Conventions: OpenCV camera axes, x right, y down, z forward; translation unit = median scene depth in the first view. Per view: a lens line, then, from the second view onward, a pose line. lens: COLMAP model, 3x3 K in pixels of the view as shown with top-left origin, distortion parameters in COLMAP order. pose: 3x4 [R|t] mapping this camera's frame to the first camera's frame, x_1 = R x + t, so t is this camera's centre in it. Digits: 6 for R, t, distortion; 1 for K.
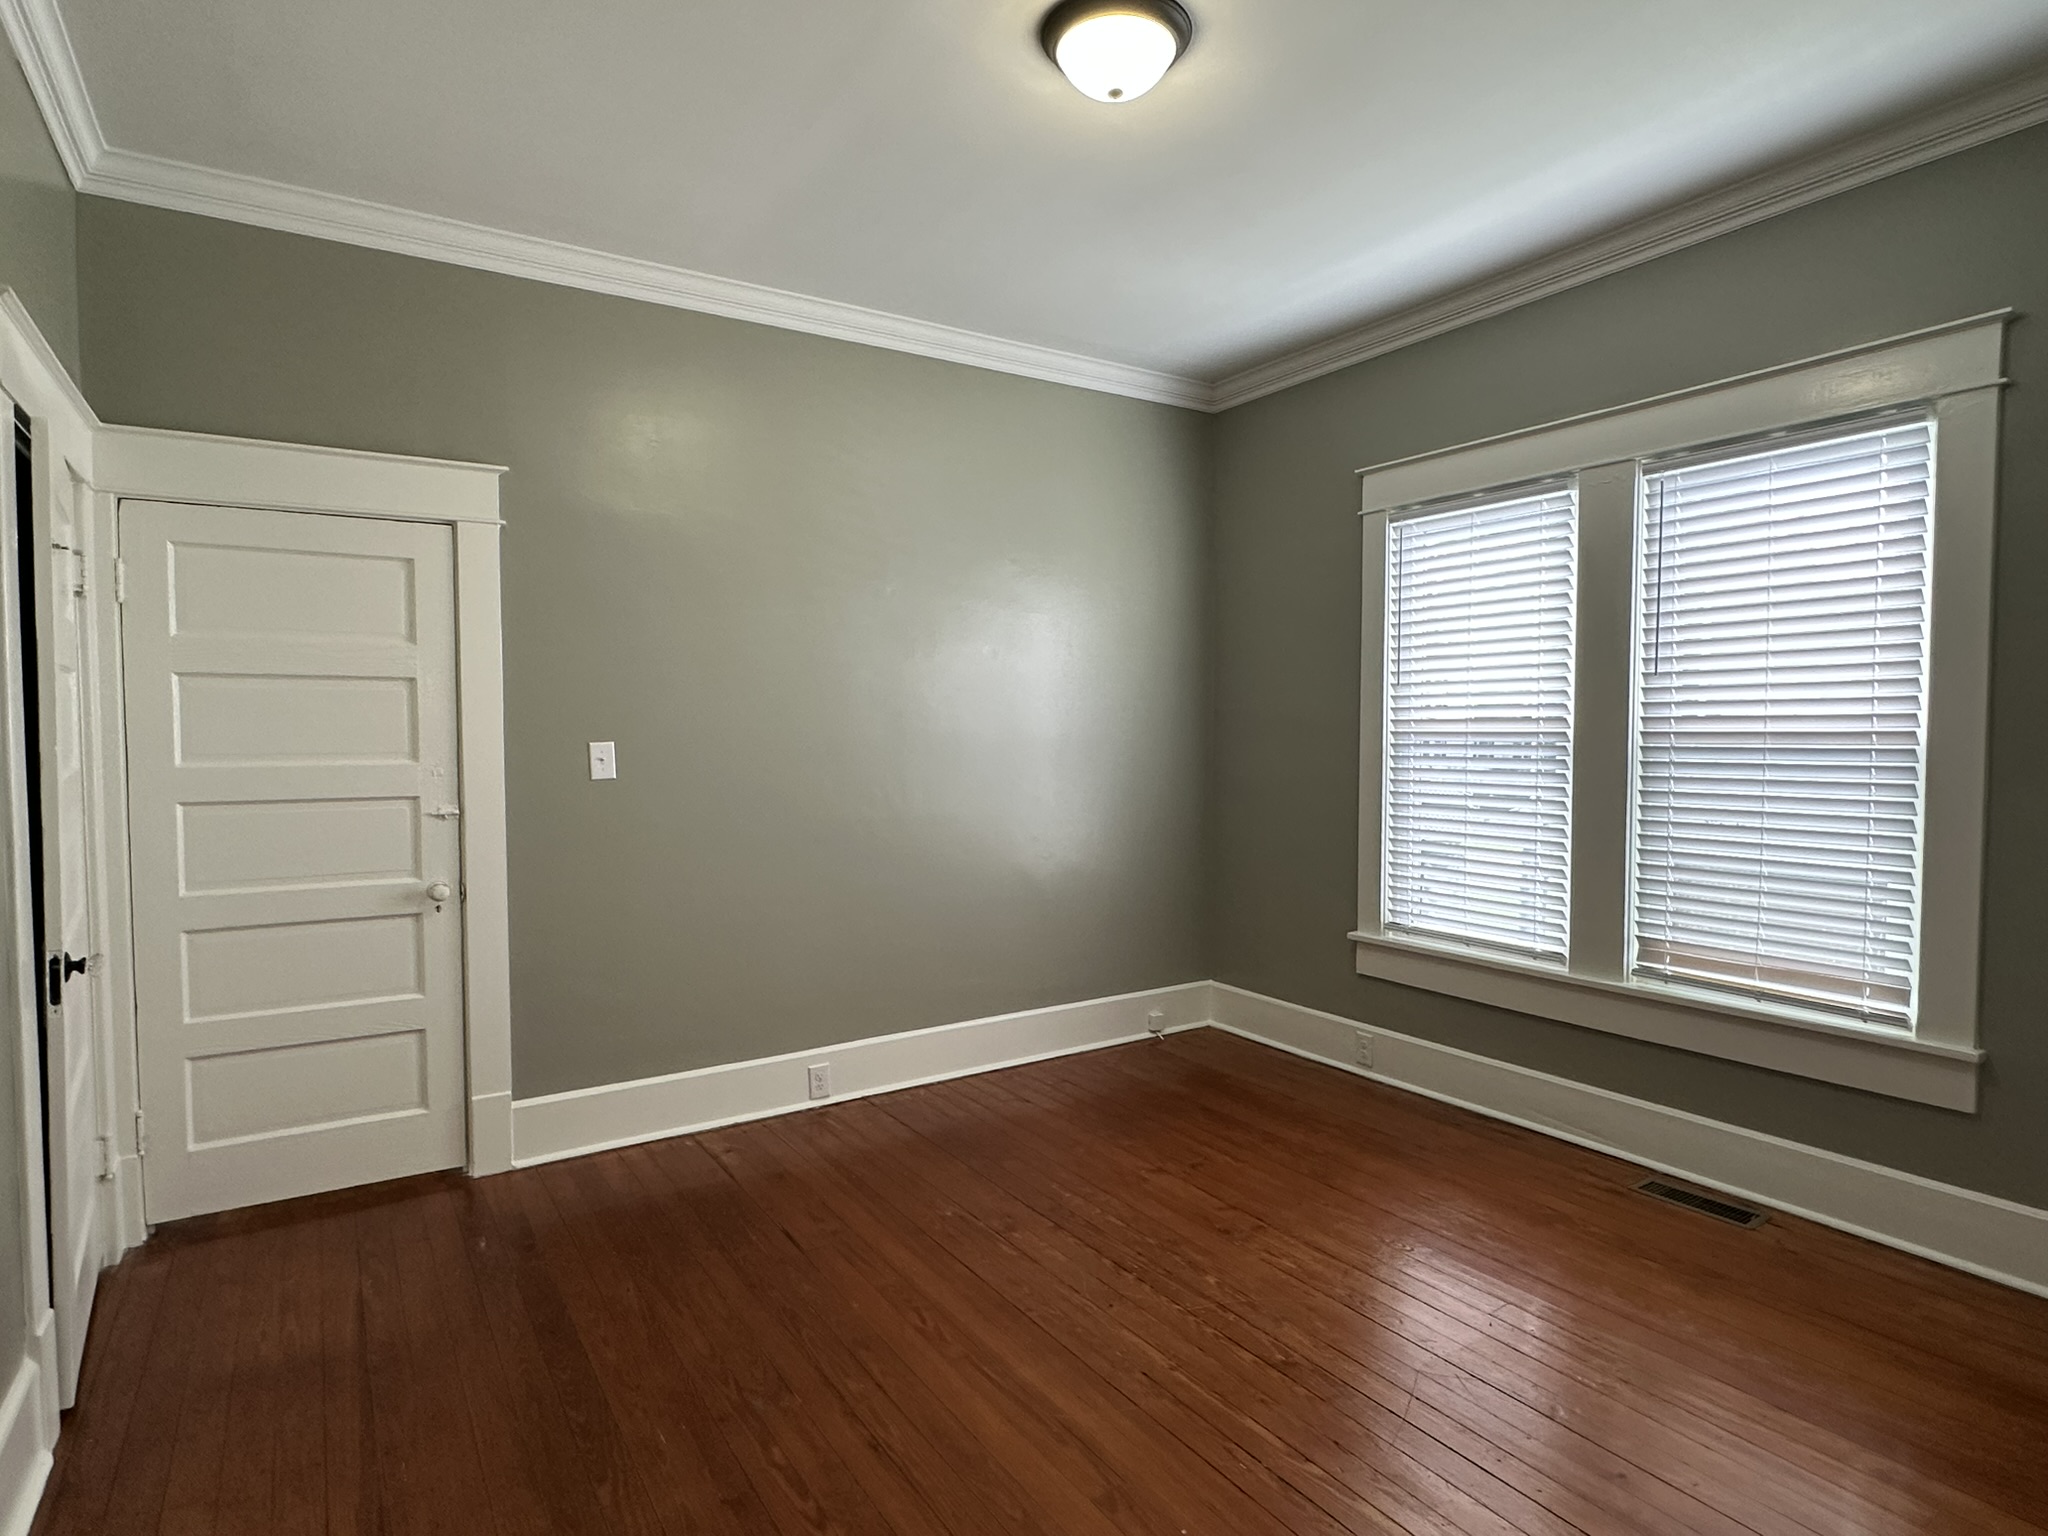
lens RADIAL K [[1098.7, 0, 1022.3], [0, 1098.7, 769.2], [0, 0, 1]] dist [-0.004917, 0.000769]
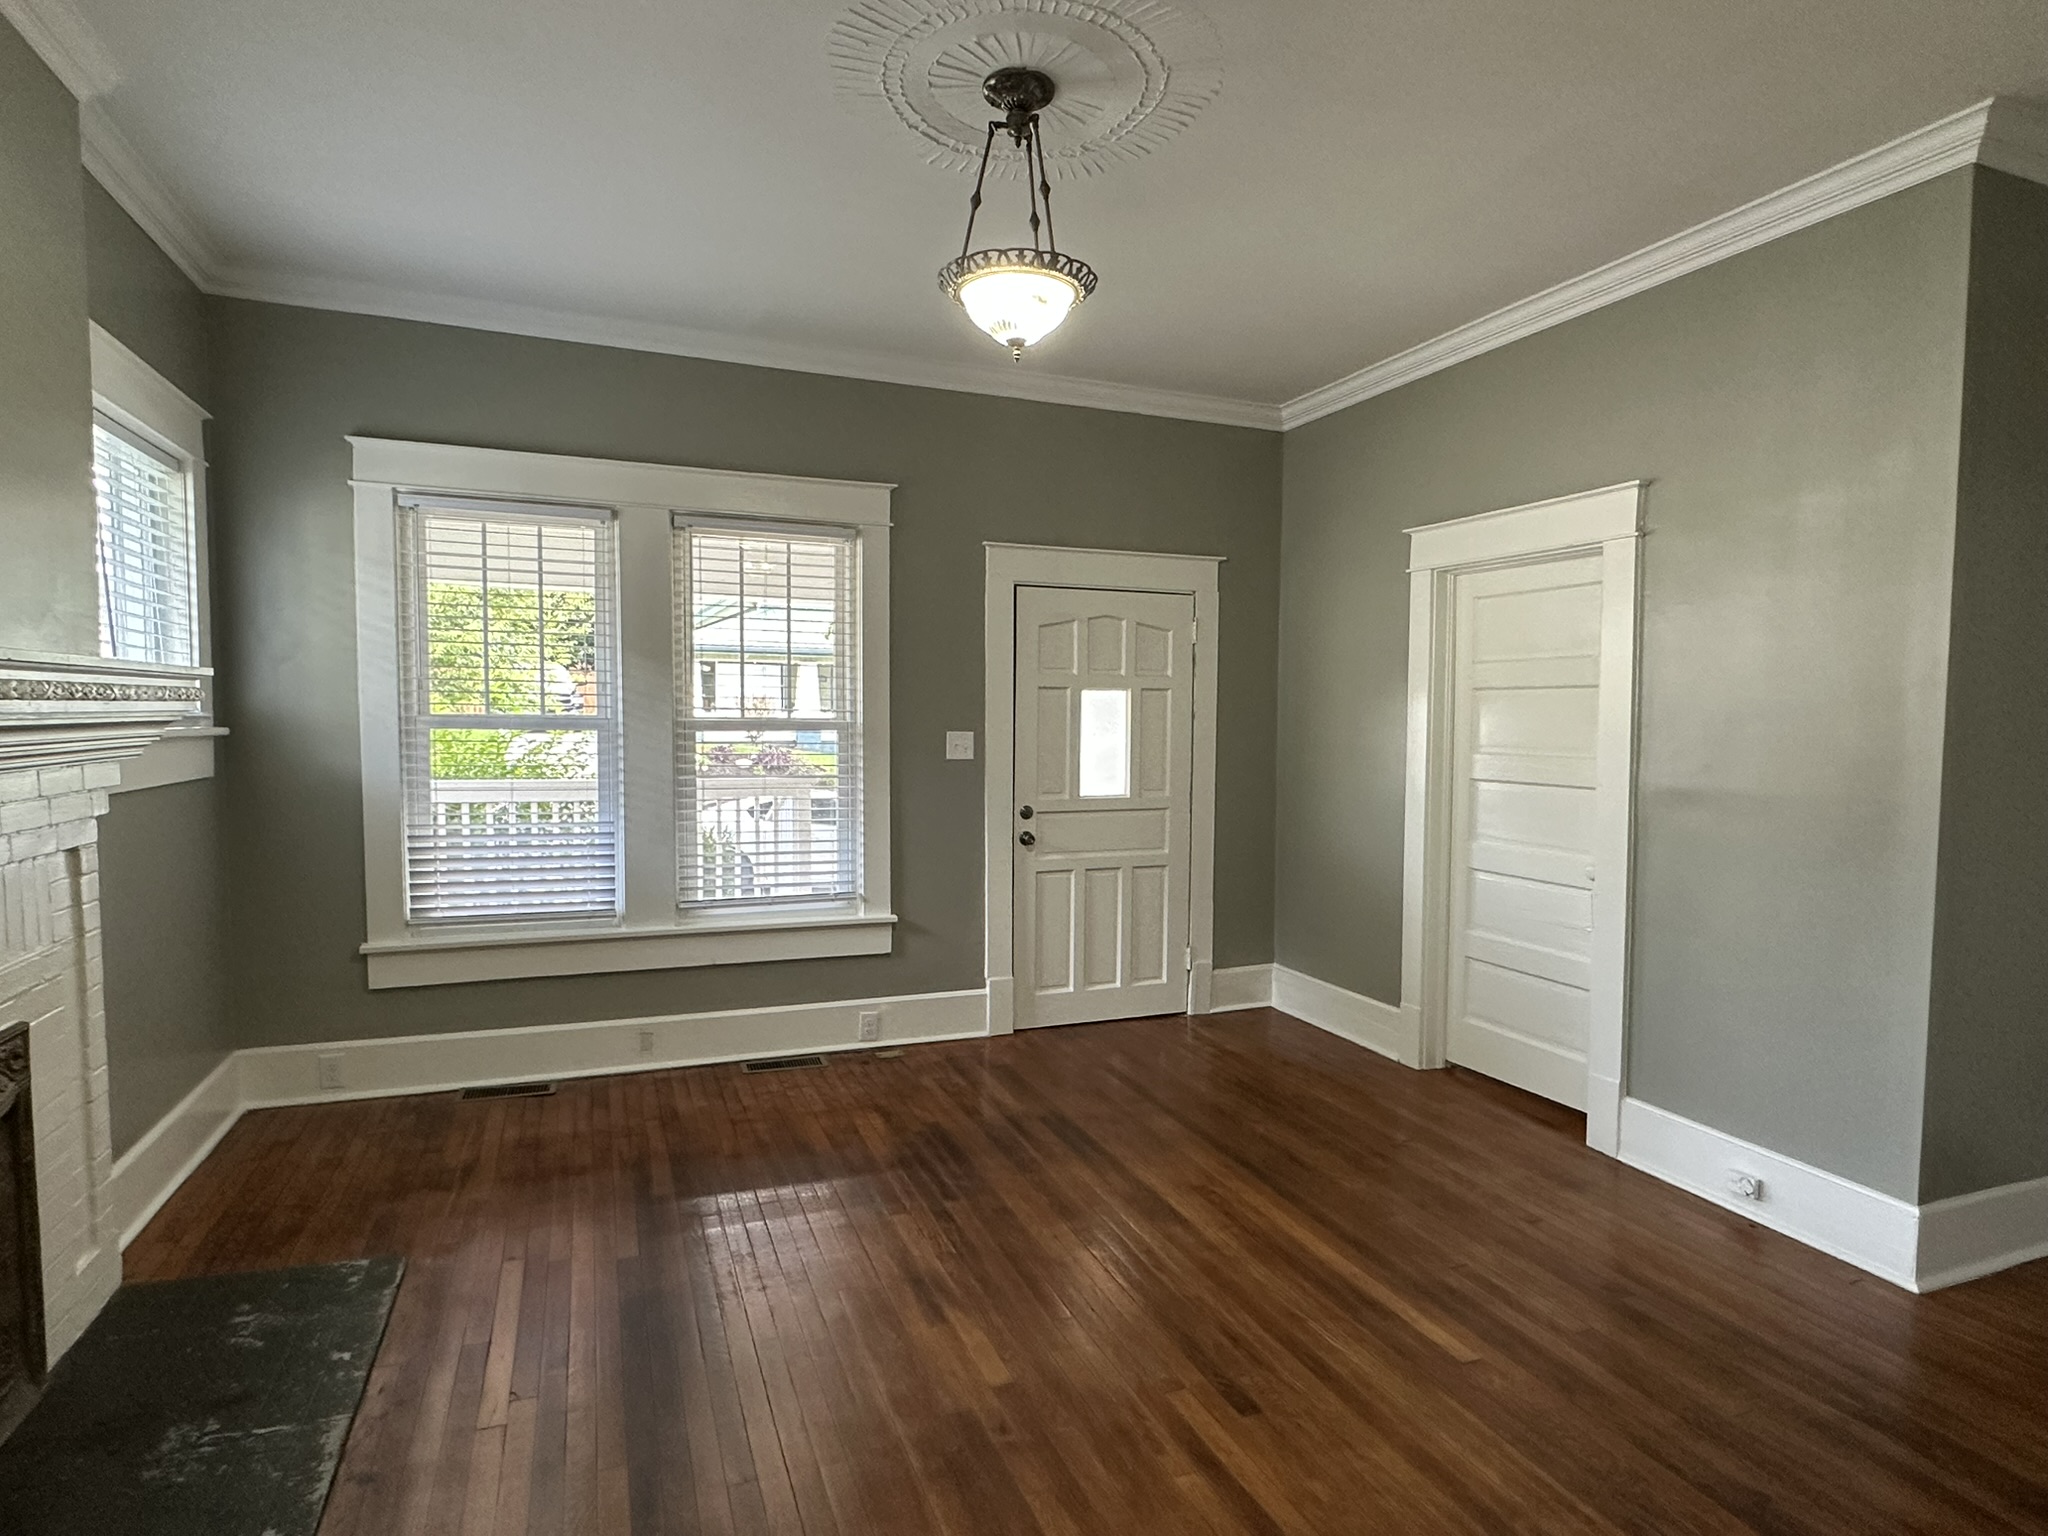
lens RADIAL K [[1098.7, 0, 1029.1], [0, 1098.7, 778.2], [0, 0, 1]] dist [-0.004917, 0.000769]
pose [[0.199312, -0.049974, 0.978661, -0.613081], [0.021777, 0.998678, 0.046561, -0.025835], [-0.979694, 0.012032, 0.200137, 0.359715]]
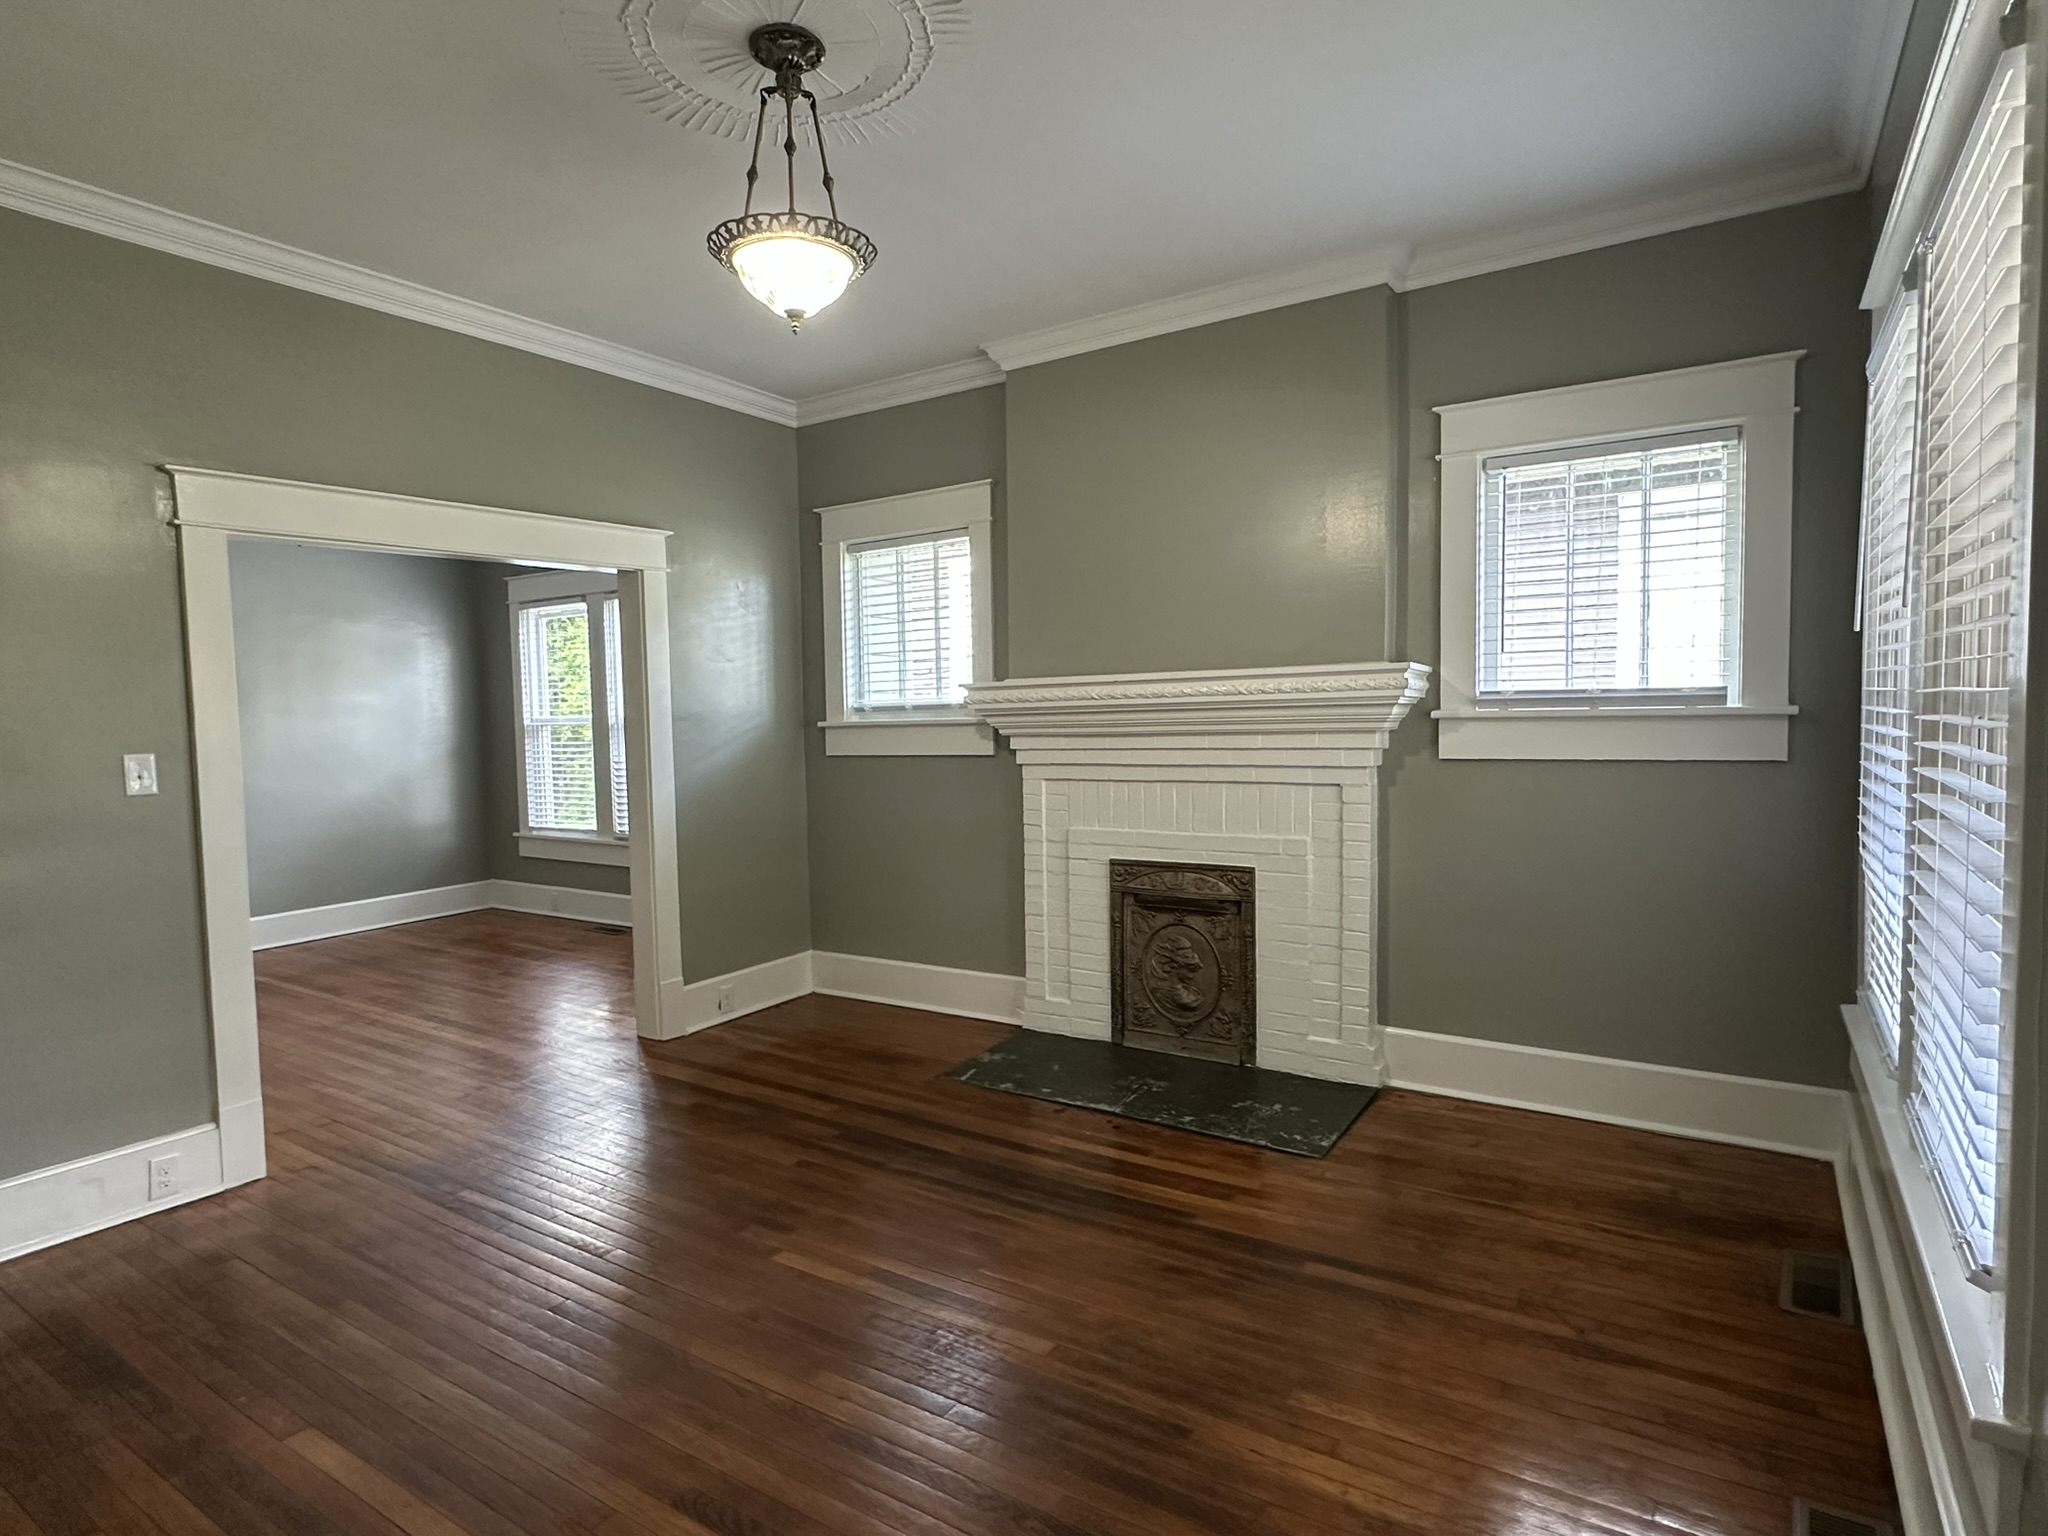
lens RADIAL K [[1098.7, 0, 1016.8], [0, 1098.7, 771.5], [0, 0, 1]] dist [-0.004917, 0.000769]
pose [[0.391599, 0.047594, -0.918904, 0.909833], [-0.010688, 0.998829, 0.047179, -0.022908], [0.920074, -0.008654, 0.391649, 0.362720]]
